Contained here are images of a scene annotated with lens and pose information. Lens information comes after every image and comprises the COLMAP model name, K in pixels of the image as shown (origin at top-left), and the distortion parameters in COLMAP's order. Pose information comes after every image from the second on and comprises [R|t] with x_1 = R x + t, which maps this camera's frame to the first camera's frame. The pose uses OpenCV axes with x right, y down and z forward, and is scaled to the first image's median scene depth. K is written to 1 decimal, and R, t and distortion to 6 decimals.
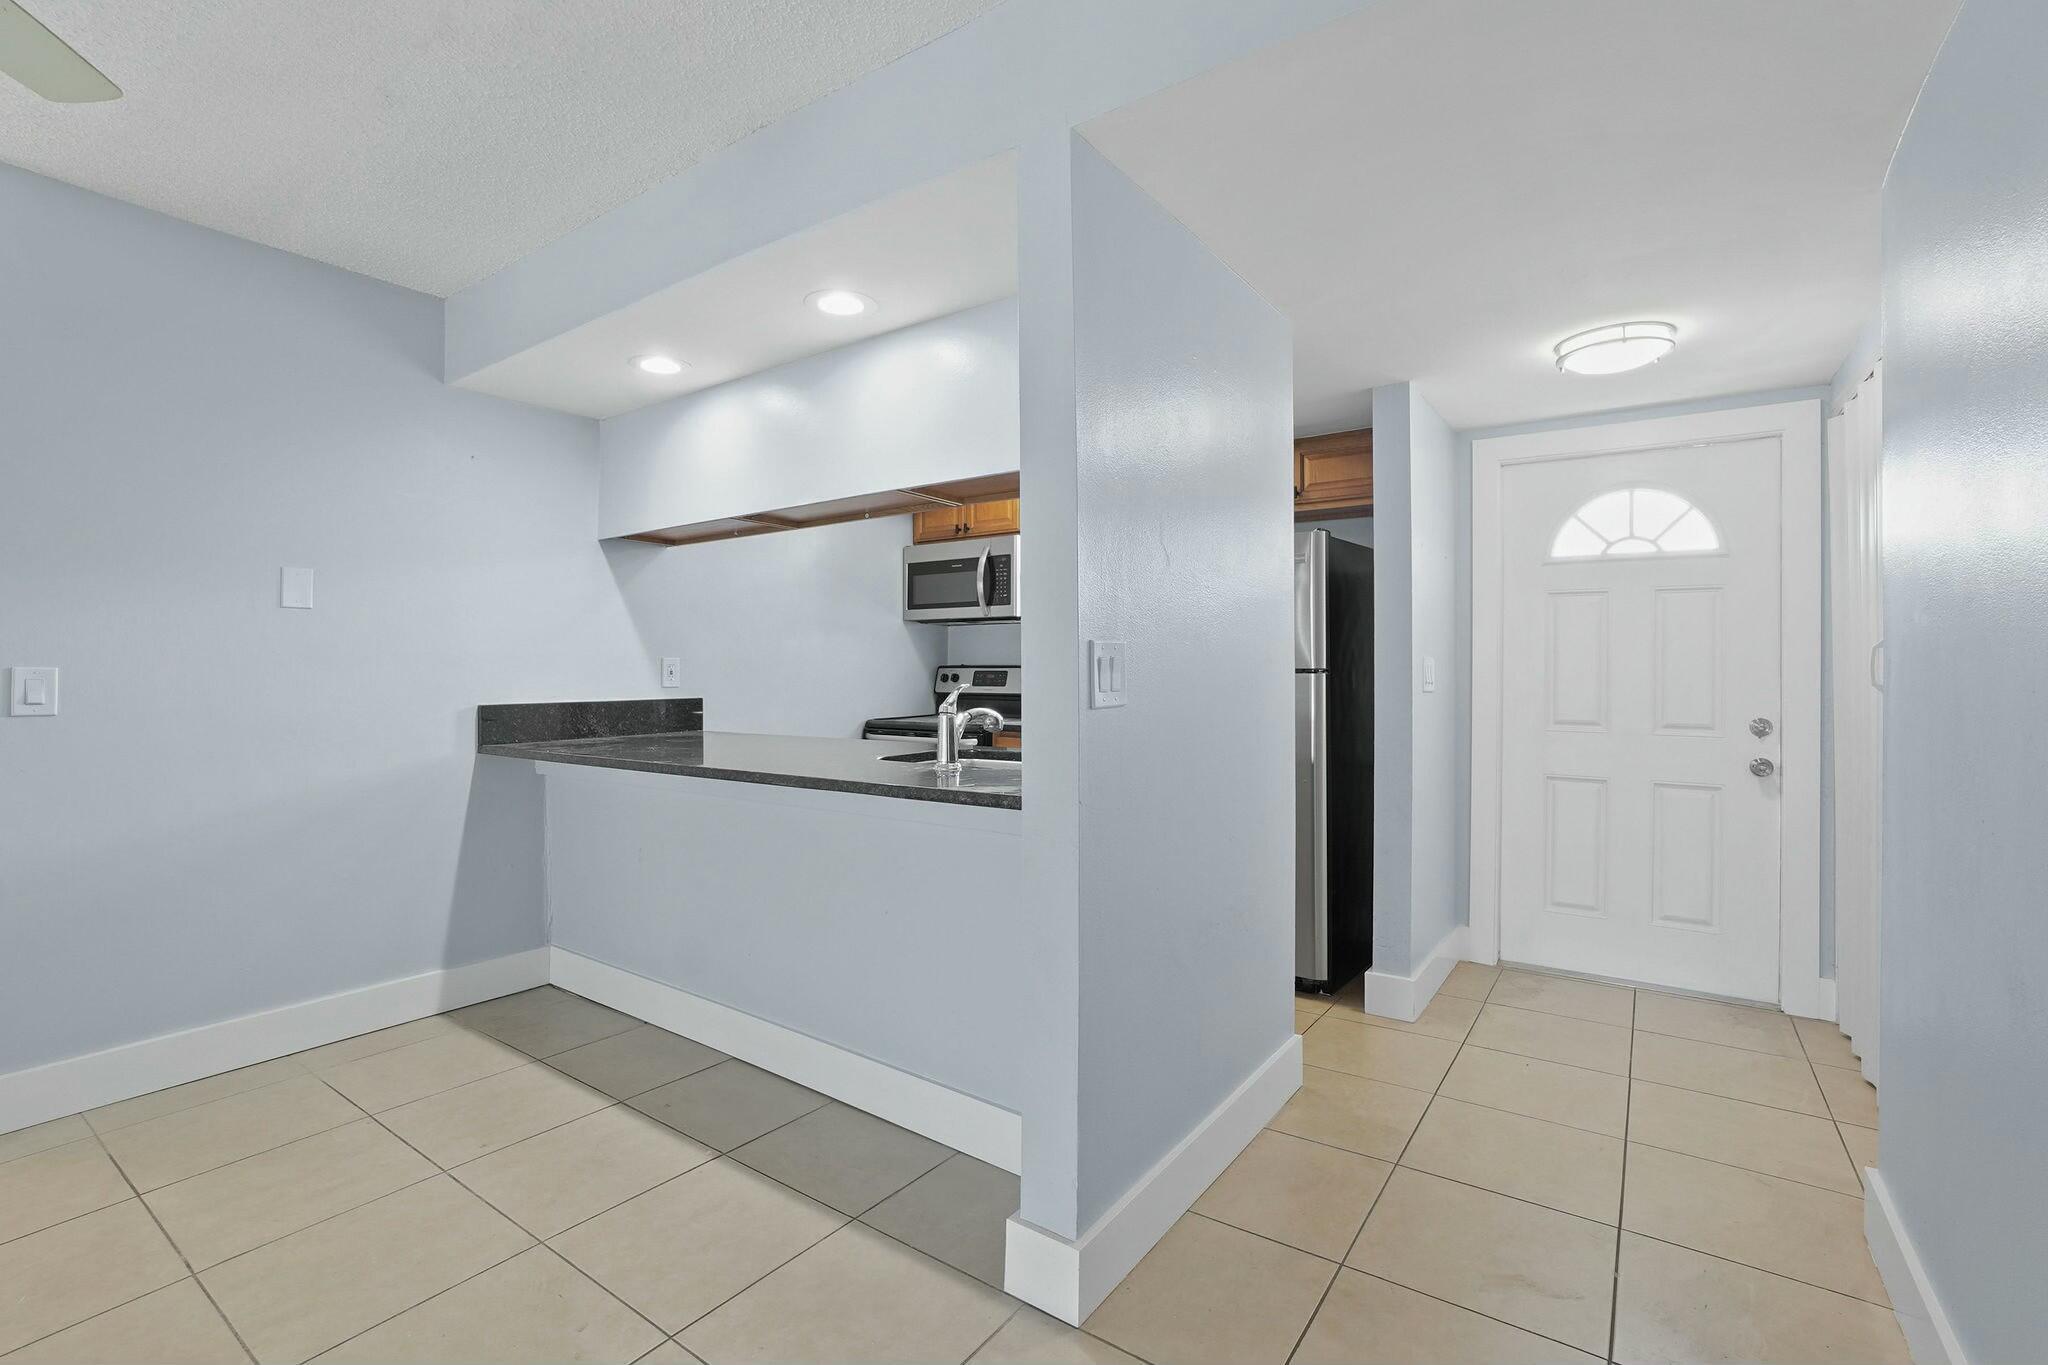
lens RADIAL K [[893.1, 0, 1024.0], [0, 893.1, 682.5], [0, 0, 1]] dist [-0.021225, 0.008770]
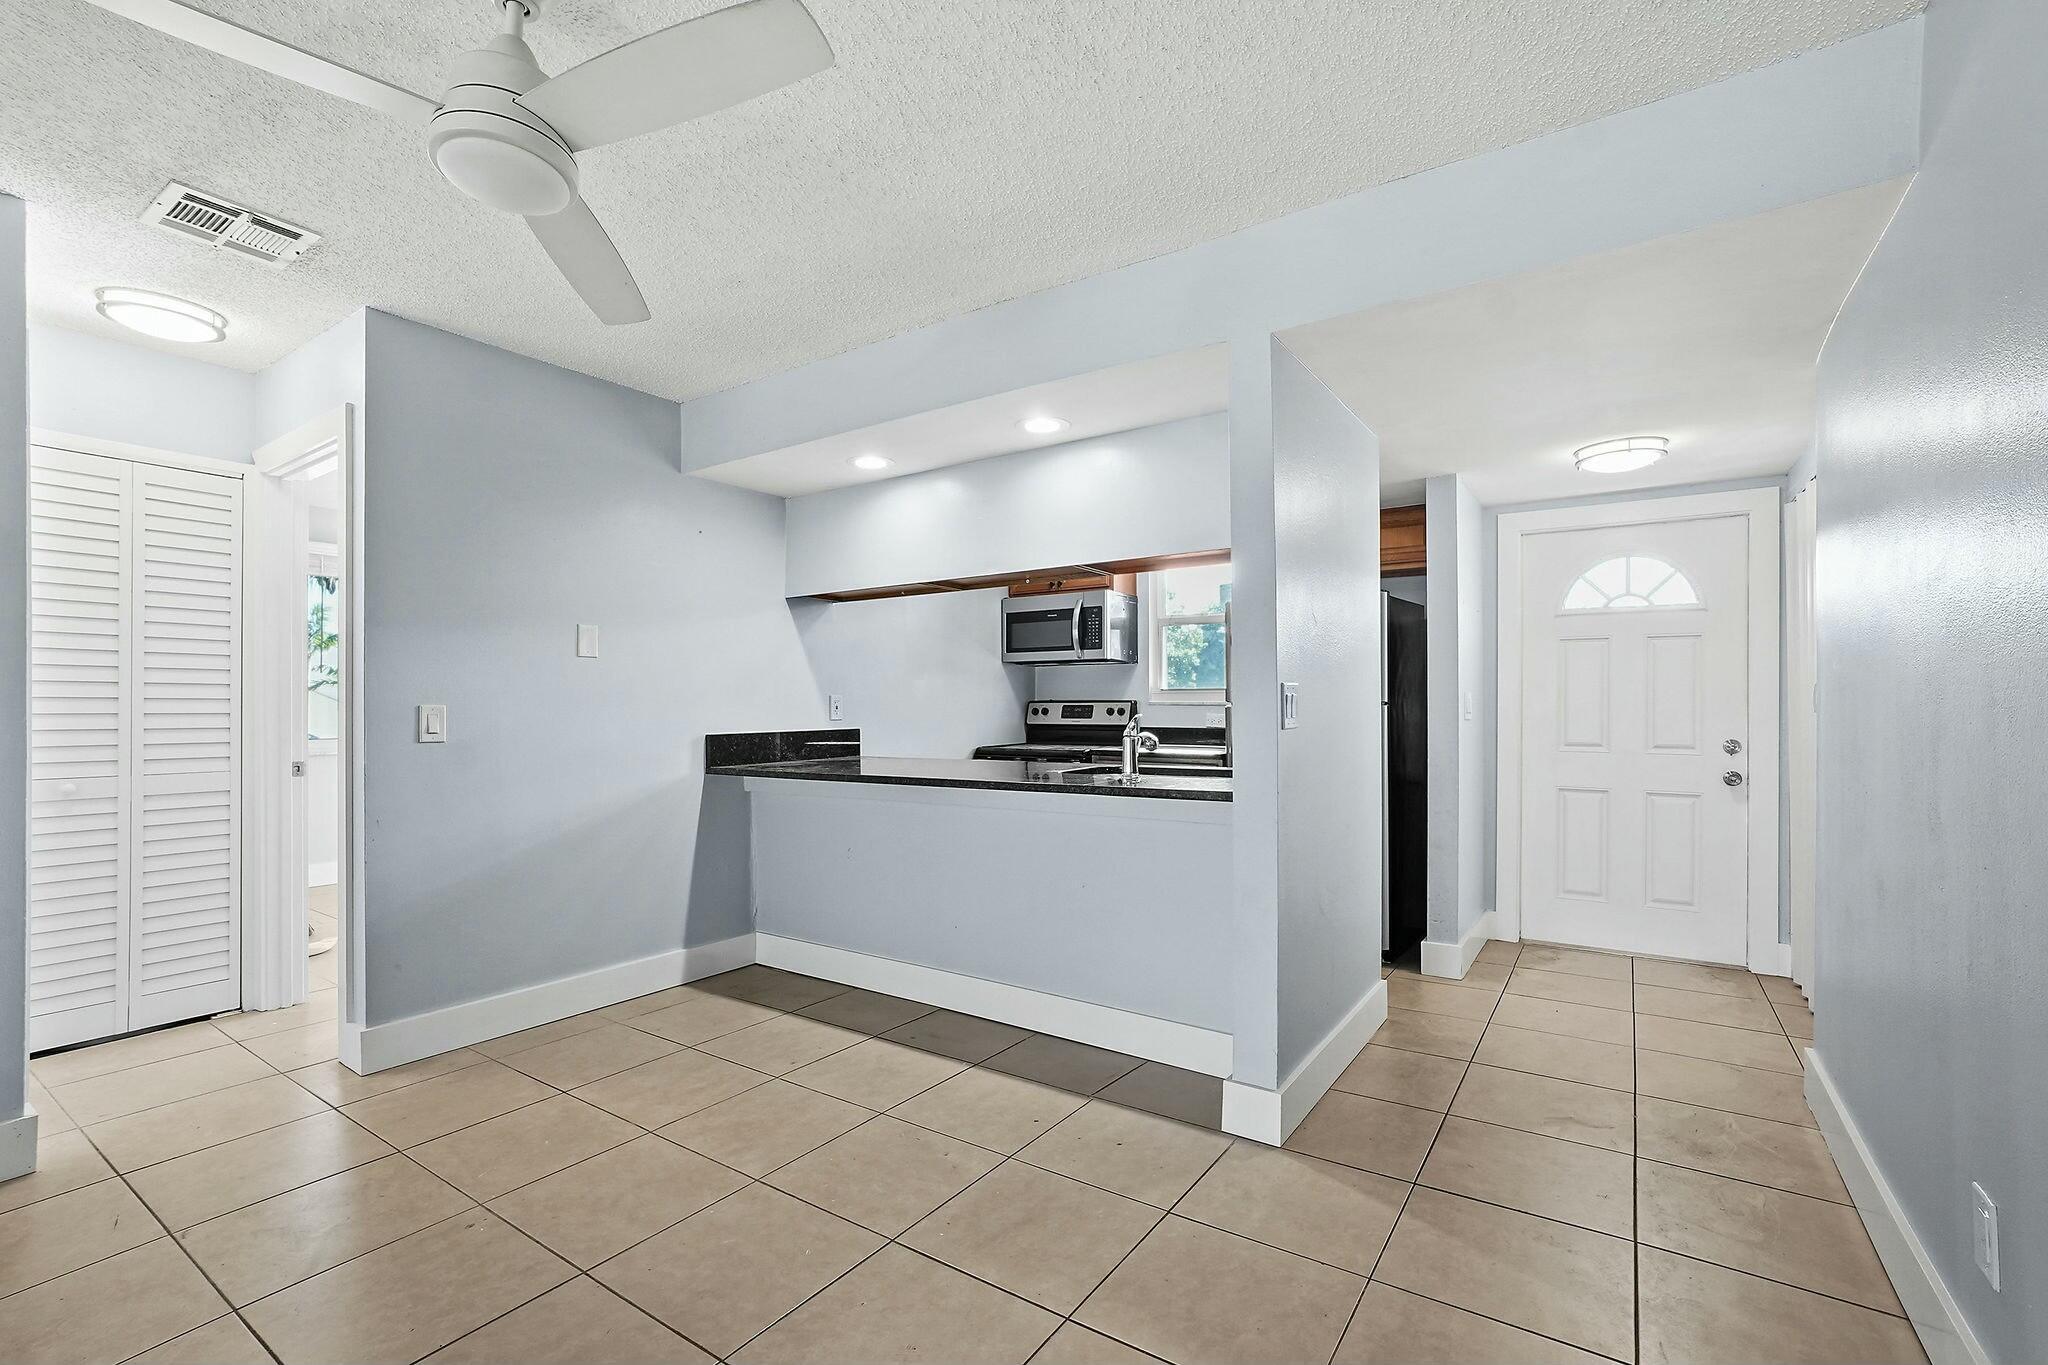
lens RADIAL K [[883.0, 0, 1032.1], [0, 883.0, 722.1], [0, 0, 1]] dist [0.001021, 0.000377]
pose [[0.999668, -0.005477, 0.025177, -0.190695], [0.005324, 0.999967, 0.006132, 0.002889], [-0.025210, -0.005996, 0.999664, -0.228843]]
